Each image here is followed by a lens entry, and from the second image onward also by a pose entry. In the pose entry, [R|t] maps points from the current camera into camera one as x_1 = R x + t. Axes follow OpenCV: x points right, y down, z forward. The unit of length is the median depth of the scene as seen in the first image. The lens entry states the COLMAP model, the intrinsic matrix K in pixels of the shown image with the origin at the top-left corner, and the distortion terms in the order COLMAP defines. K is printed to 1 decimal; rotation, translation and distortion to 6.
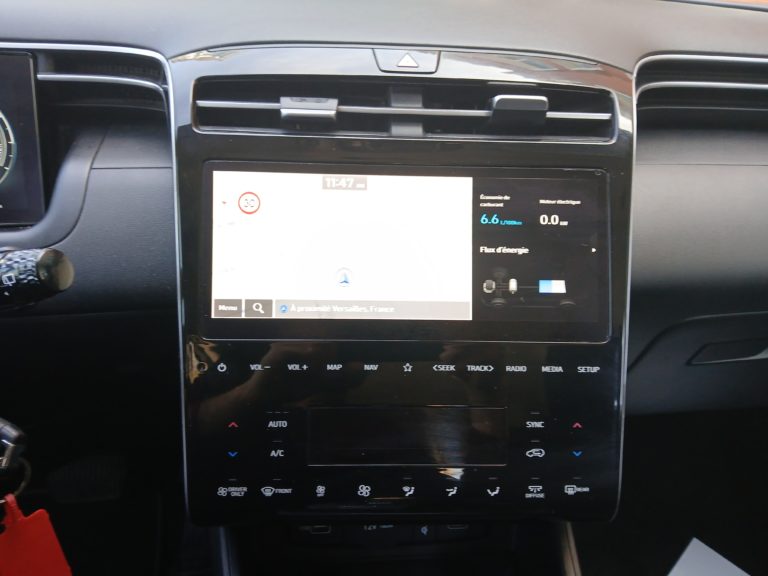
lens RADIAL K [[589.9, 0, 384.6], [0, 589.9, 289.2], [0, 0, 1]] dist [0.061678, -0.124119]
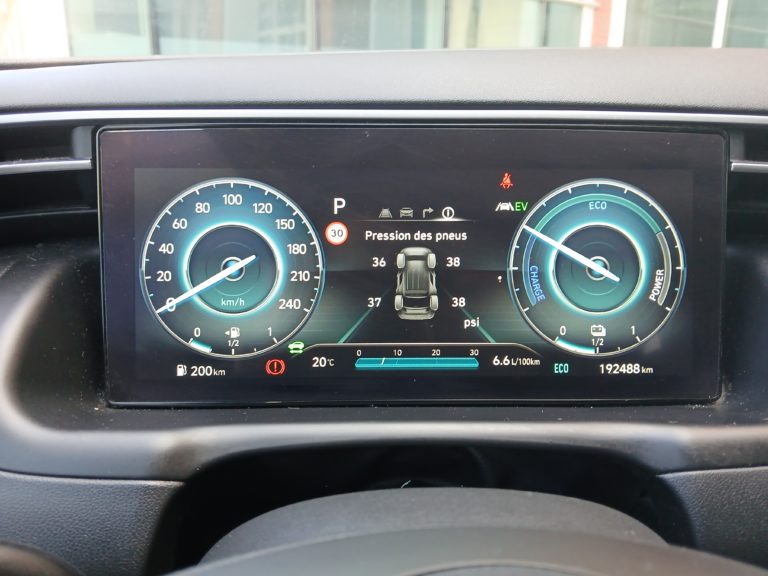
lens RADIAL K [[591.9, 0, 386.3], [0, 591.9, 288.7], [0, 0, 1]] dist [0.062919, -0.141854]
pose [[0.989992, 0.007928, -0.140903, -0.940615], [-0.034813, 0.981286, -0.189382, -0.109393], [0.136765, 0.192392, 0.971741, 0.398895]]
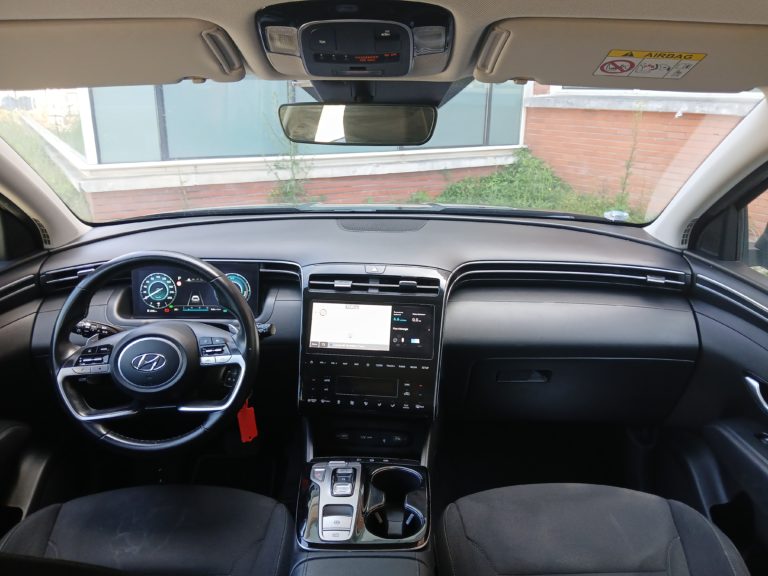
lens RADIAL K [[589.9, 0, 387.9], [0, 589.9, 289.3], [0, 0, 1]] dist [0.133283, -0.337155]
pose [[0.988350, 0.016778, -0.151268, 0.606089], [-0.042261, 0.985074, -0.166864, 0.253168], [0.146210, 0.171313, 0.974307, -2.110391]]
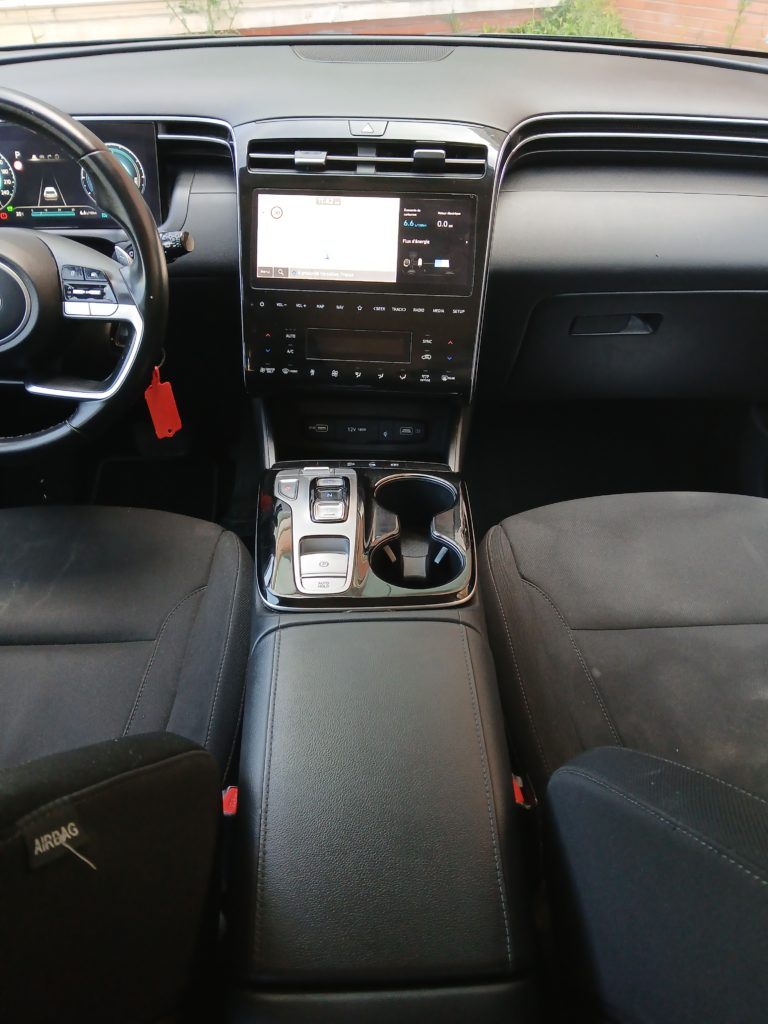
lens RADIAL K [[789.2, 0, 379.0], [0, 789.2, 514.6], [0, 0, 1]] dist [0.062919, -0.141854]
pose [[0.991627, 0.050751, -0.118741, 0.415530], [-0.028953, 0.983503, 0.178560, 0.317836], [0.125844, -0.173627, 0.976738, -1.492417]]
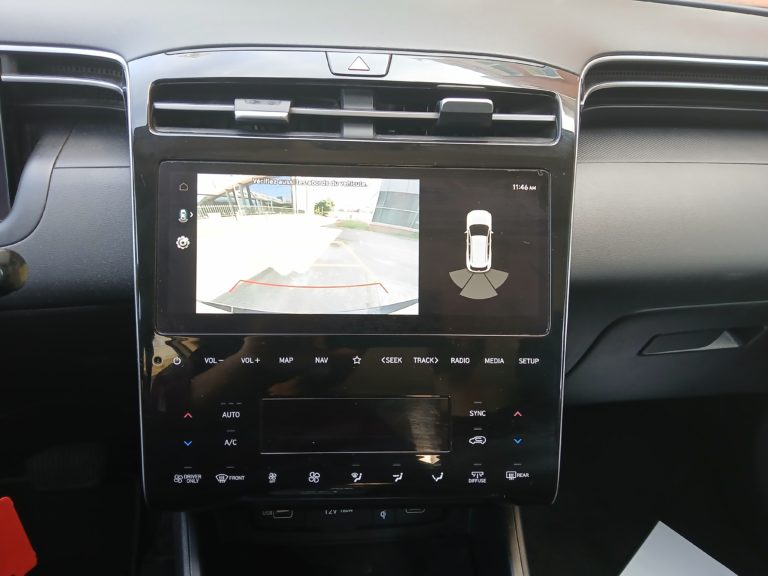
lens RADIAL K [[589.9, 0, 384.6], [0, 589.9, 289.2], [0, 0, 1]] dist [0.061678, -0.124119]
pose [[0.999955, -0.000306, 0.009487, 0.076614], [0.000112, 0.999790, 0.020475, -0.013957], [-0.009491, -0.020473, 0.999745, -0.043344]]
